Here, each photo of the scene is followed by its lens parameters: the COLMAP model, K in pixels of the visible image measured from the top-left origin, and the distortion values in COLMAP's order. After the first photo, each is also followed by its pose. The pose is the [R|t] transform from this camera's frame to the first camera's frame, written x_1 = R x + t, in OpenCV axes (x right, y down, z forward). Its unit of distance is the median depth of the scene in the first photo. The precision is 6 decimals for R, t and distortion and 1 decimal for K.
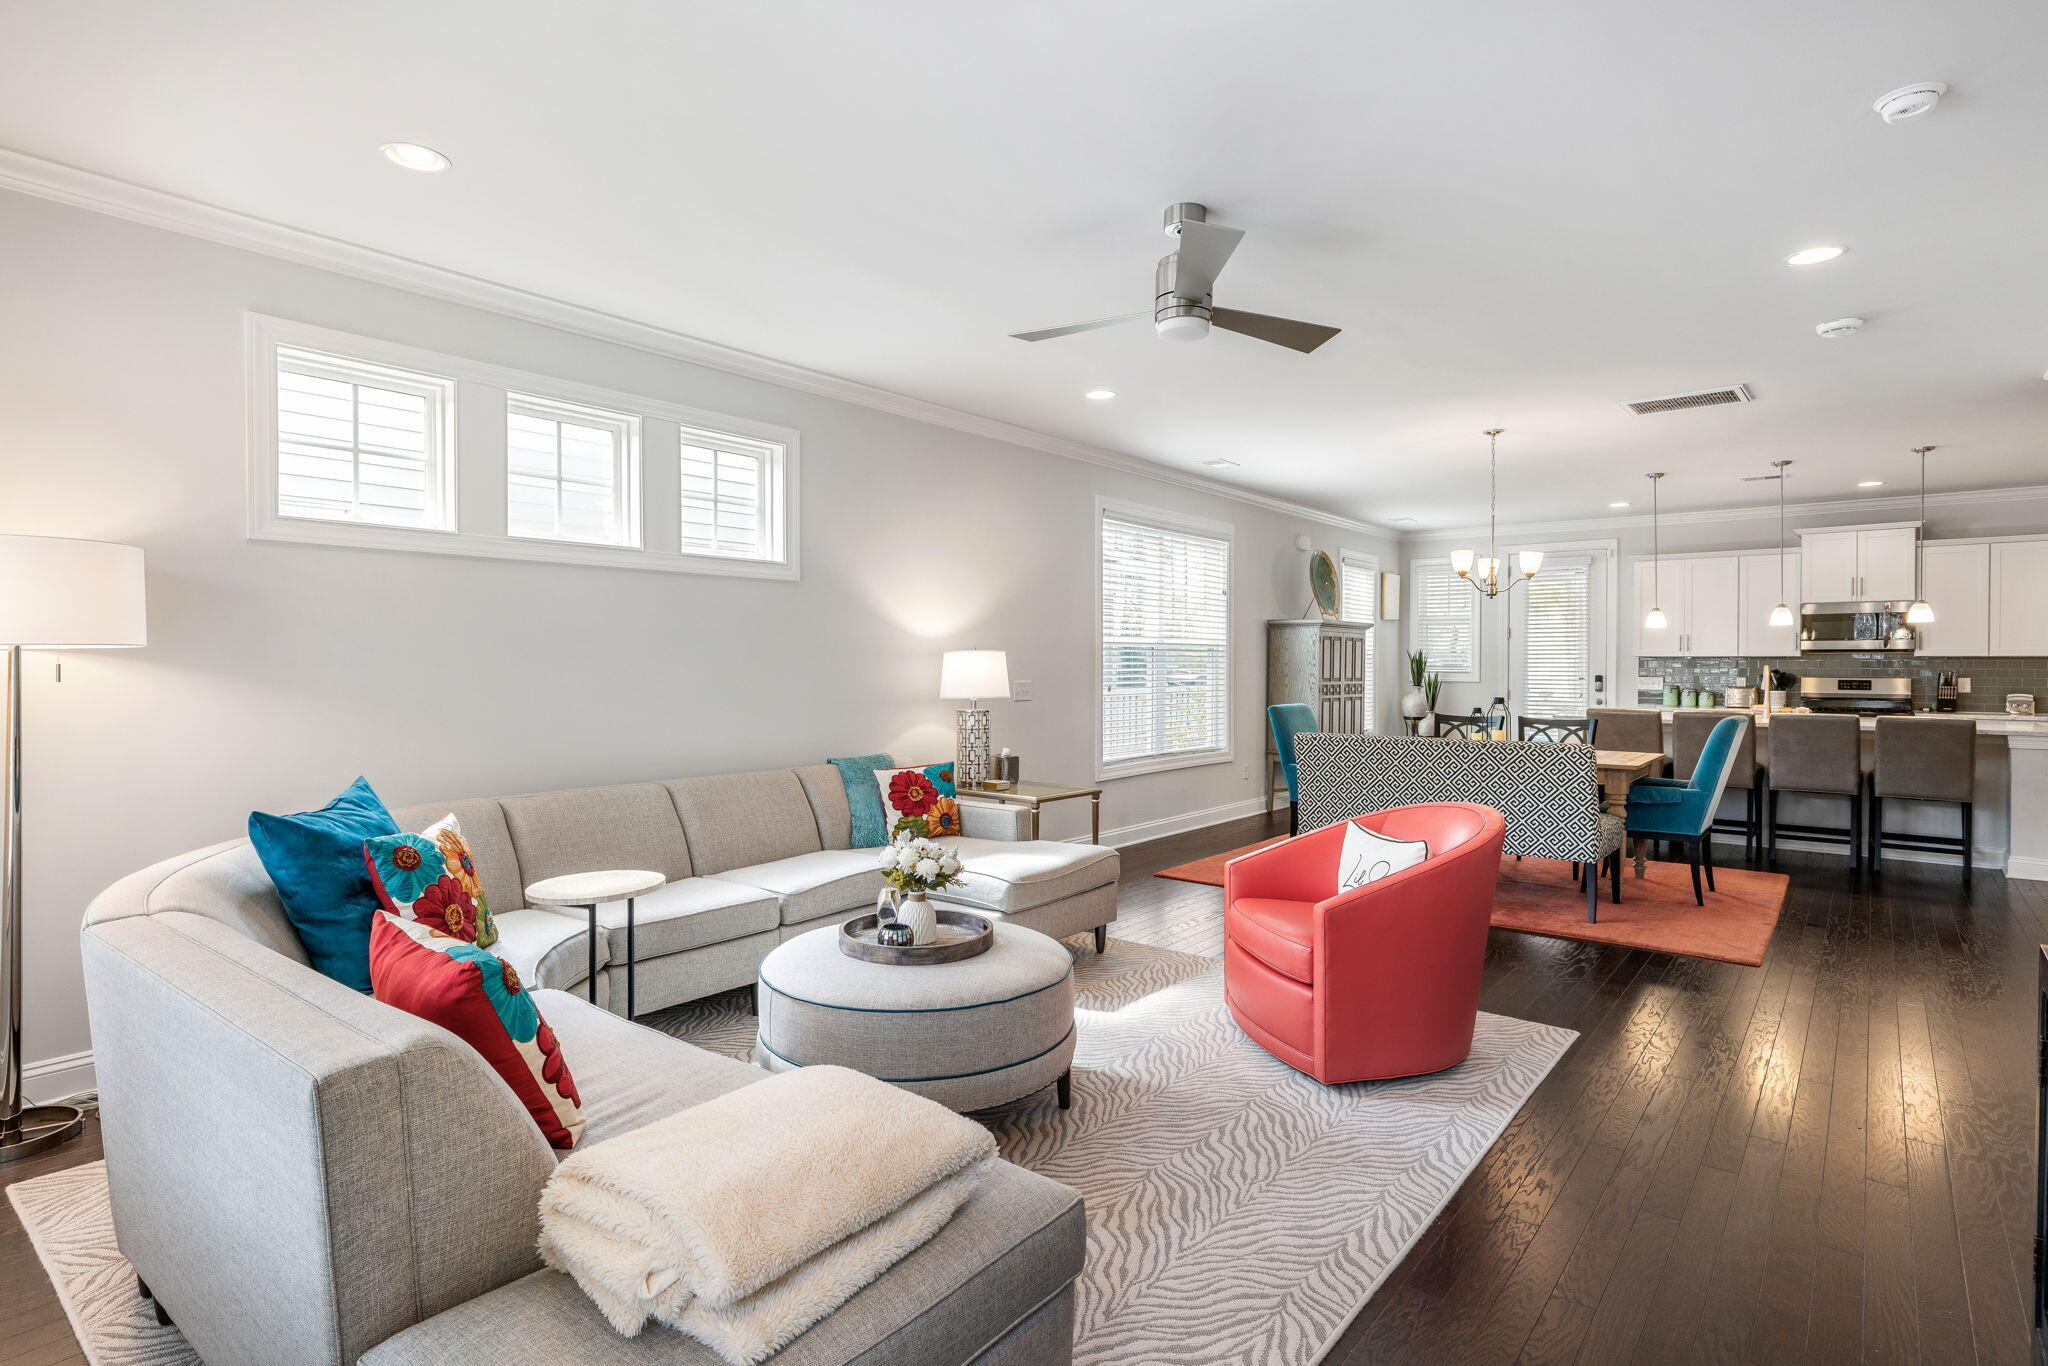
lens RADIAL K [[1060.9, 0, 1017.5], [0, 1060.9, 672.5], [0, 0, 1]] dist [0.000723, 0.000042]
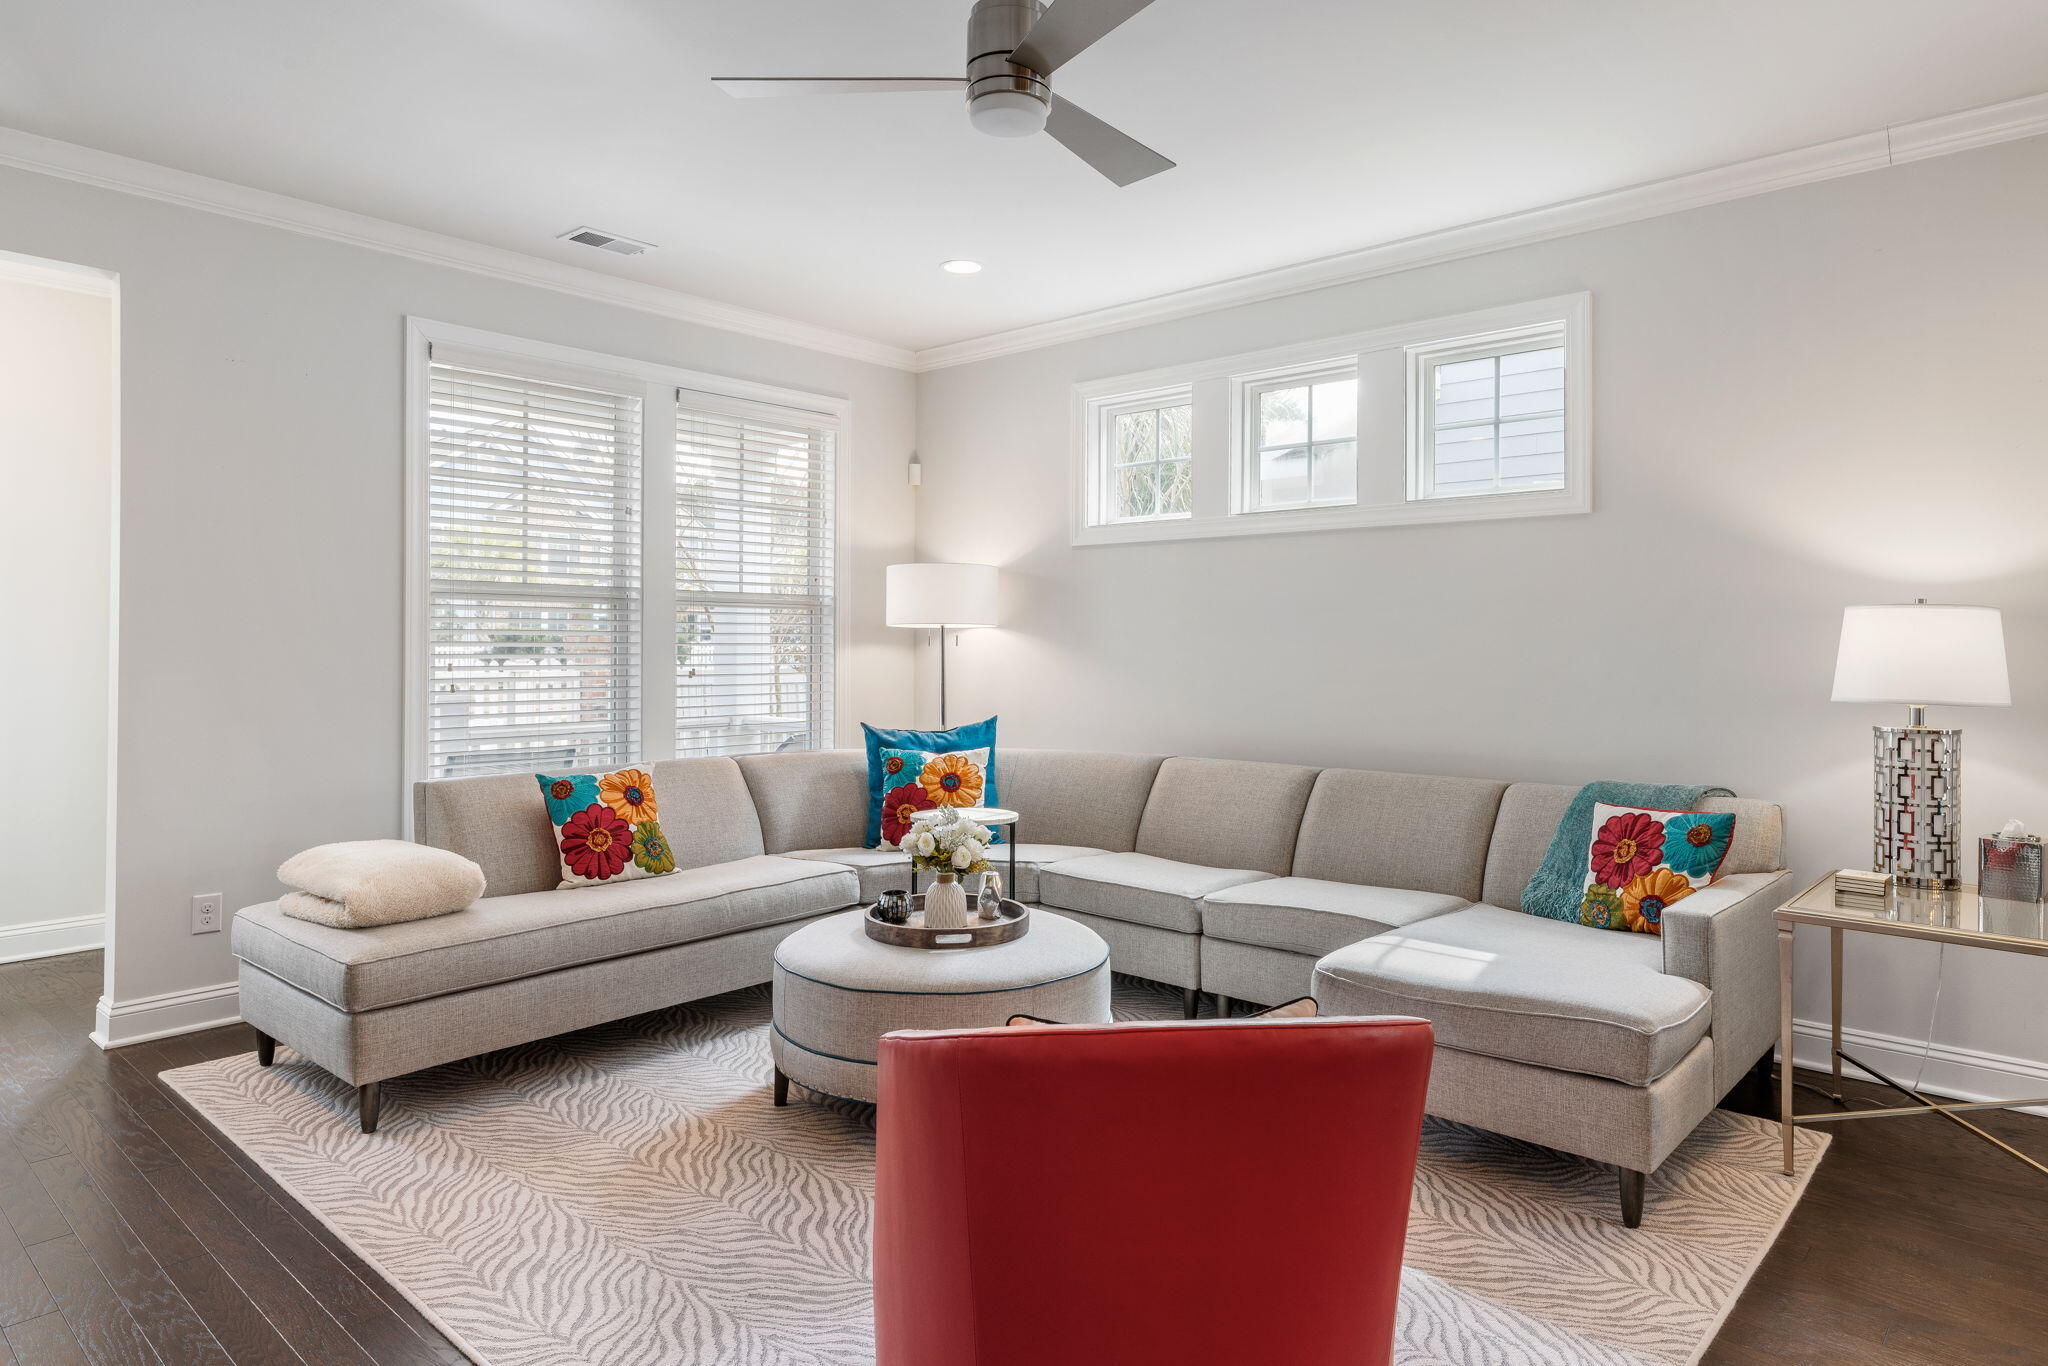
lens RADIAL K [[1223.0, 0, 1028.0], [0, 1223.0, 639.8], [0, 0, 1]] dist [0.000524, 0.001182]
pose [[-0.053176, -0.002129, -0.998583, 1.302354], [-0.015560, 0.999878, -0.001303, 0.004287], [0.998464, 0.015468, -0.053202, 1.508529]]
